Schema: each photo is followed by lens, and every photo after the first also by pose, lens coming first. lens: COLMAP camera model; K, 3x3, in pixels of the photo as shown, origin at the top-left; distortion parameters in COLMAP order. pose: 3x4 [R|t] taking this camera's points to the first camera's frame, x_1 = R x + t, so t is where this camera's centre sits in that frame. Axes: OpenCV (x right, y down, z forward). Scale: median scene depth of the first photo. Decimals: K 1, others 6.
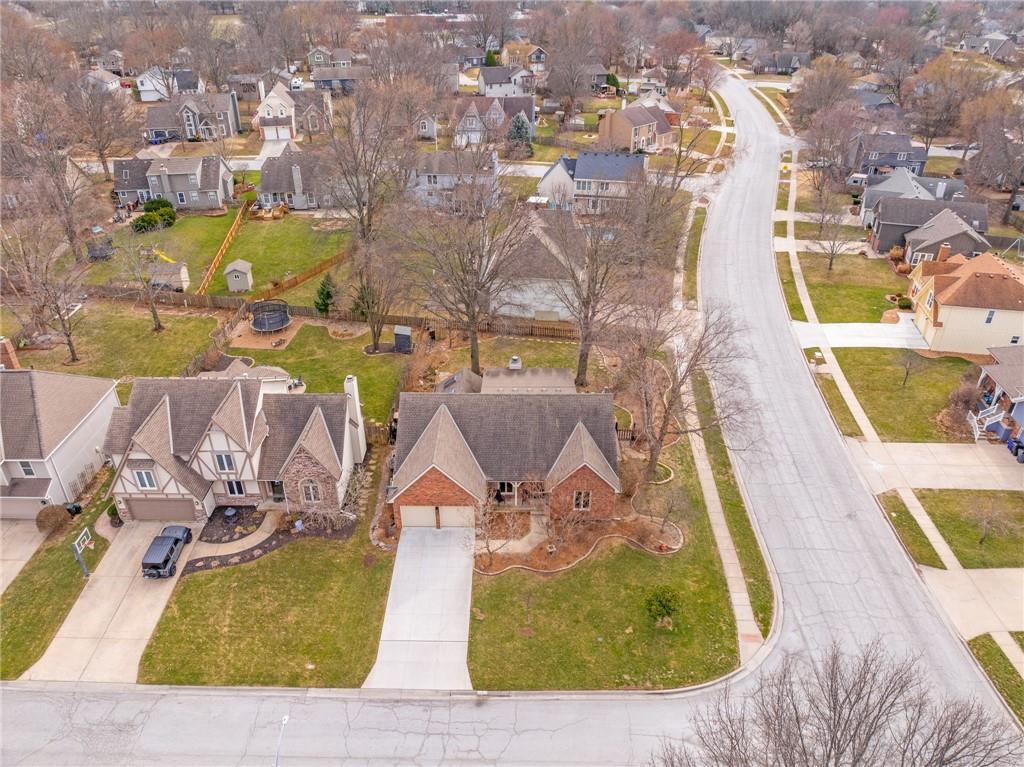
lens RADIAL K [[723.7, 0, 517.5], [0, 723.7, 377.9], [0, 0, 1]] dist [-0.046587, 0.015020]
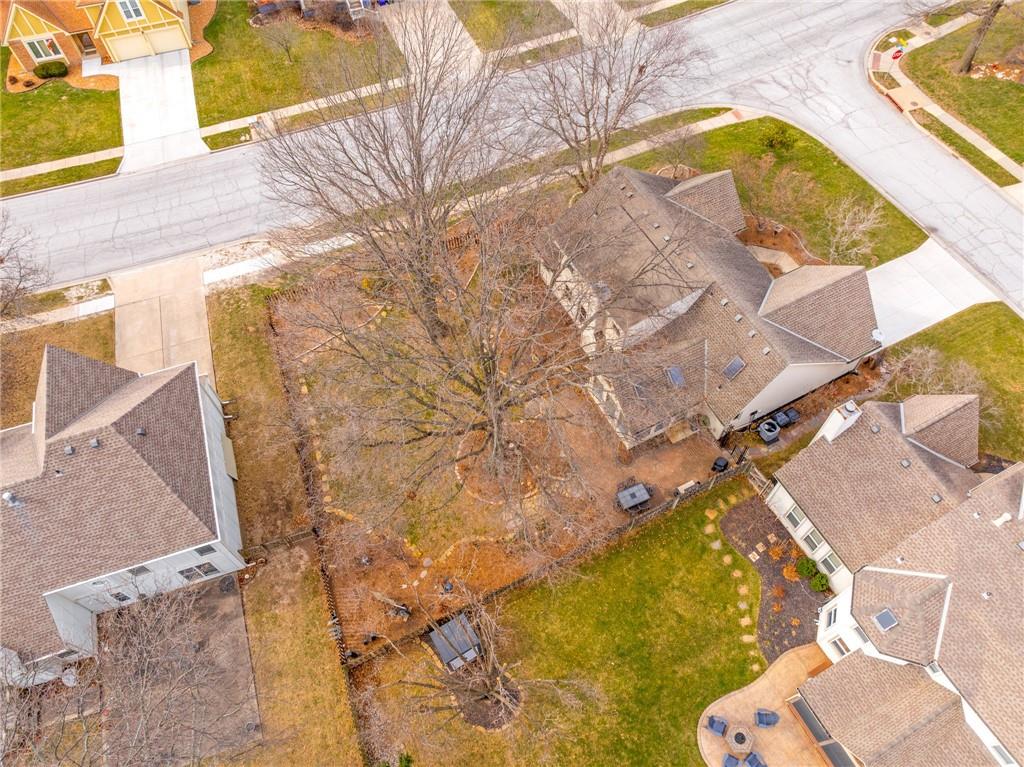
lens RADIAL K [[723.7, 0, 516.9], [0, 723.7, 381.0], [0, 0, 1]] dist [-0.046587, 0.015020]
pose [[-0.465099, -0.749151, 0.471652, -0.395849], [0.458897, 0.251584, 0.852126, -0.693156], [-0.757031, 0.612763, 0.226772, 1.136199]]
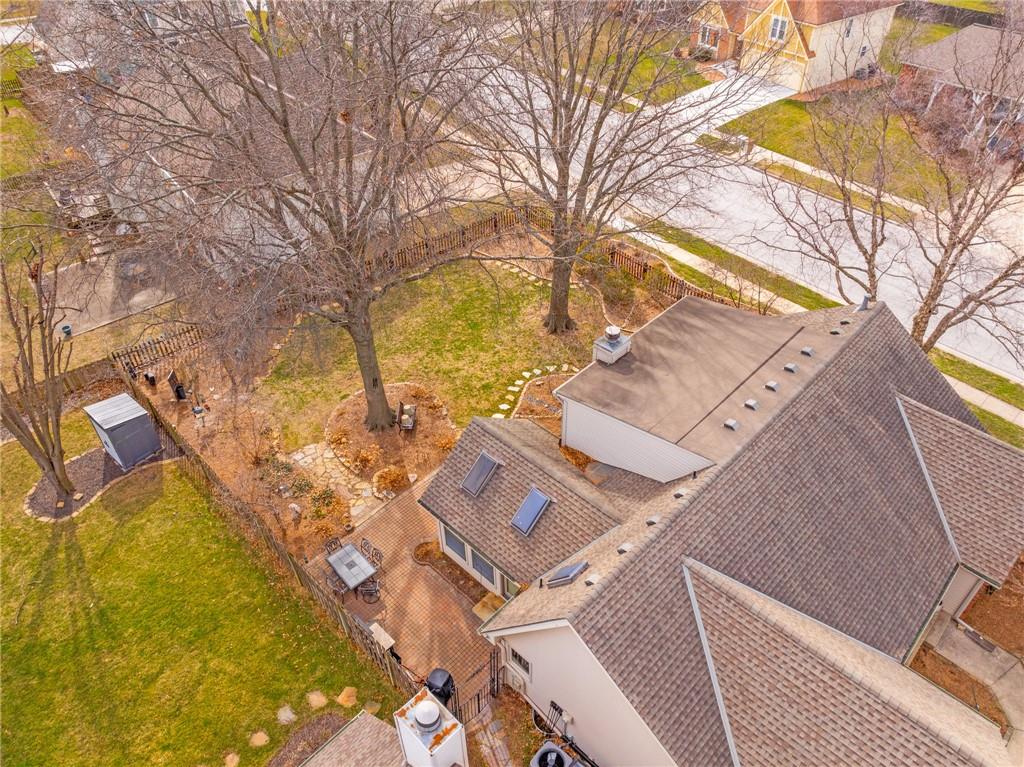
lens RADIAL K [[723.7, 0, 511.8], [0, 723.7, 385.1], [0, 0, 1]] dist [-0.046587, 0.015020]
pose [[0.695172, -0.478139, 0.536768, -0.307556], [0.374253, 0.878264, 0.297637, -0.163782], [-0.613735, -0.006022, 0.789489, 0.860186]]
